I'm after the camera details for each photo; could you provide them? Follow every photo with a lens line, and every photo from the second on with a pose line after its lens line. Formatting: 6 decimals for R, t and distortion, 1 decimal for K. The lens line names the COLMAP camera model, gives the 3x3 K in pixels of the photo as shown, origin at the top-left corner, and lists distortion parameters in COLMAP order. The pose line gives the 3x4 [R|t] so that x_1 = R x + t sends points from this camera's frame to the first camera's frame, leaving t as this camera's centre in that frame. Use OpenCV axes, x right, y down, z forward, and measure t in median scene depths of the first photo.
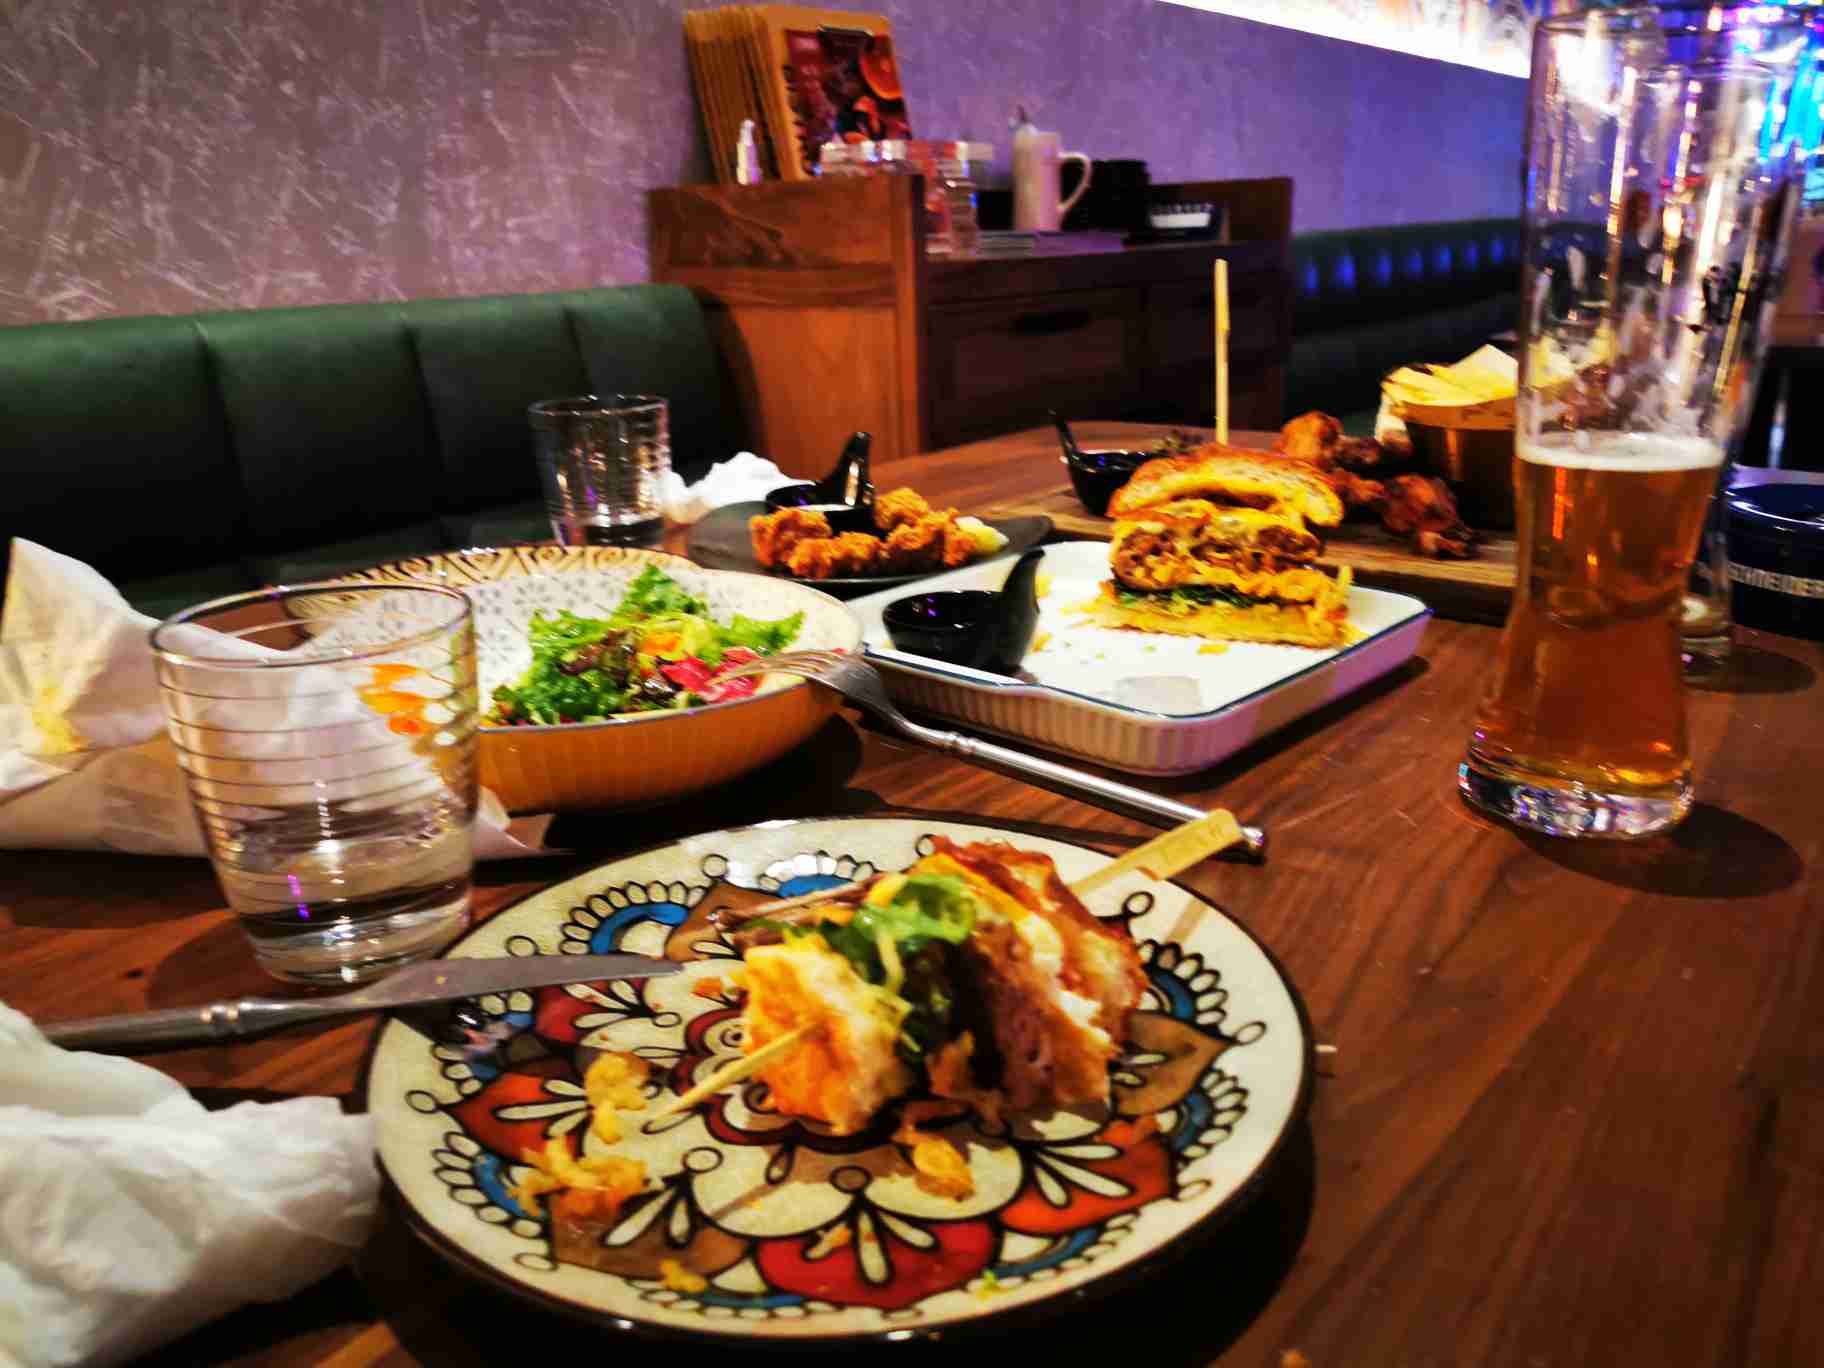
lens RADIAL K [[1441.6, 0, 900.1], [0, 1441.6, 676.4], [0, 0, 1]] dist [0.069553, -0.041802]
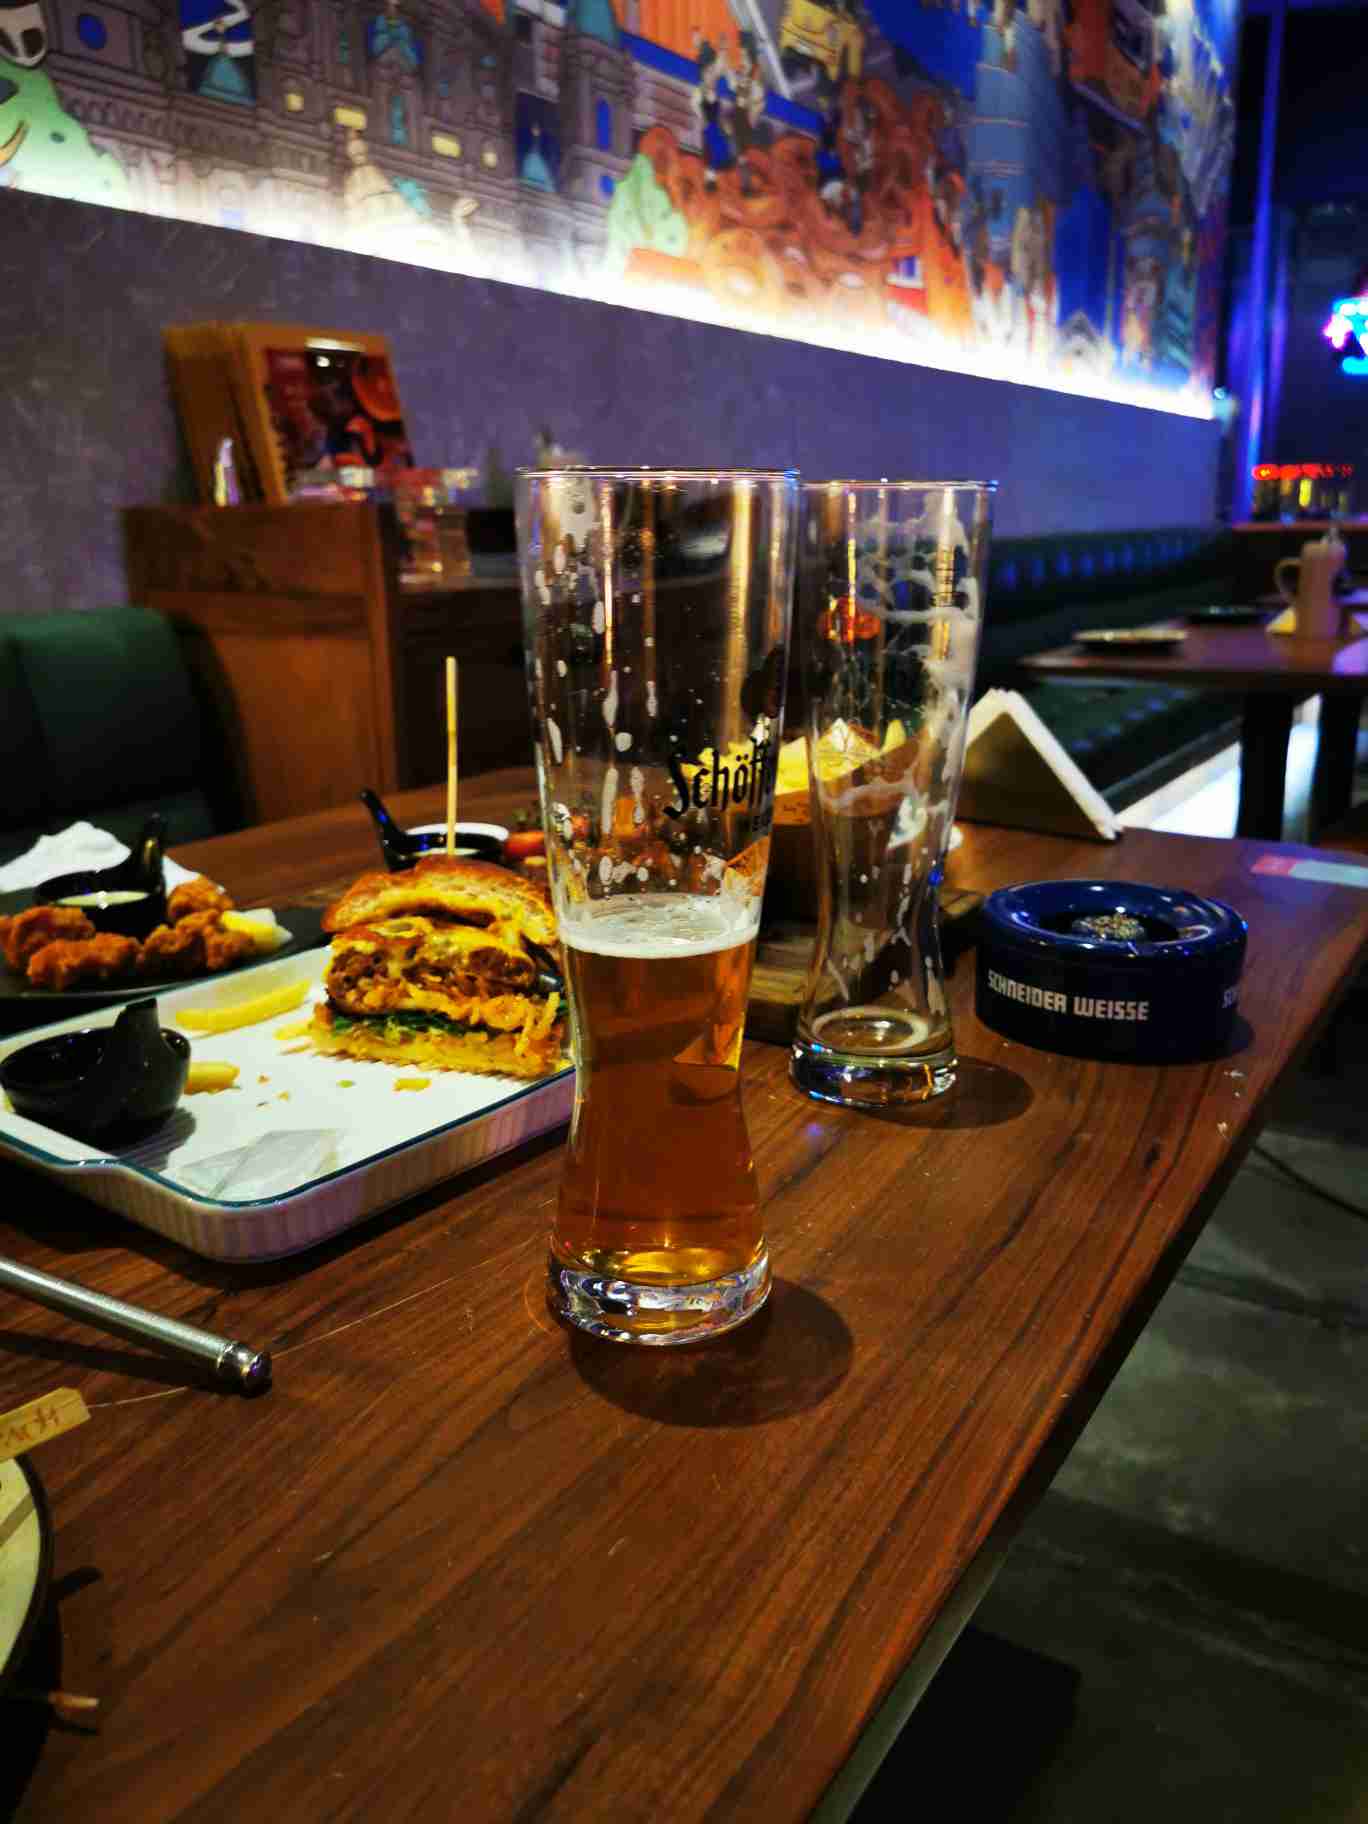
lens RADIAL K [[1441.6, 0, 703.4], [0, 1441.6, 919.7], [0, 0, 1]] dist [0.069553, -0.041802]
pose [[0.997174, -0.009876, 0.074469, 0.318763], [0.011594, 0.999676, -0.022678, -0.096247], [-0.074221, 0.023477, 0.996965, 0.057075]]
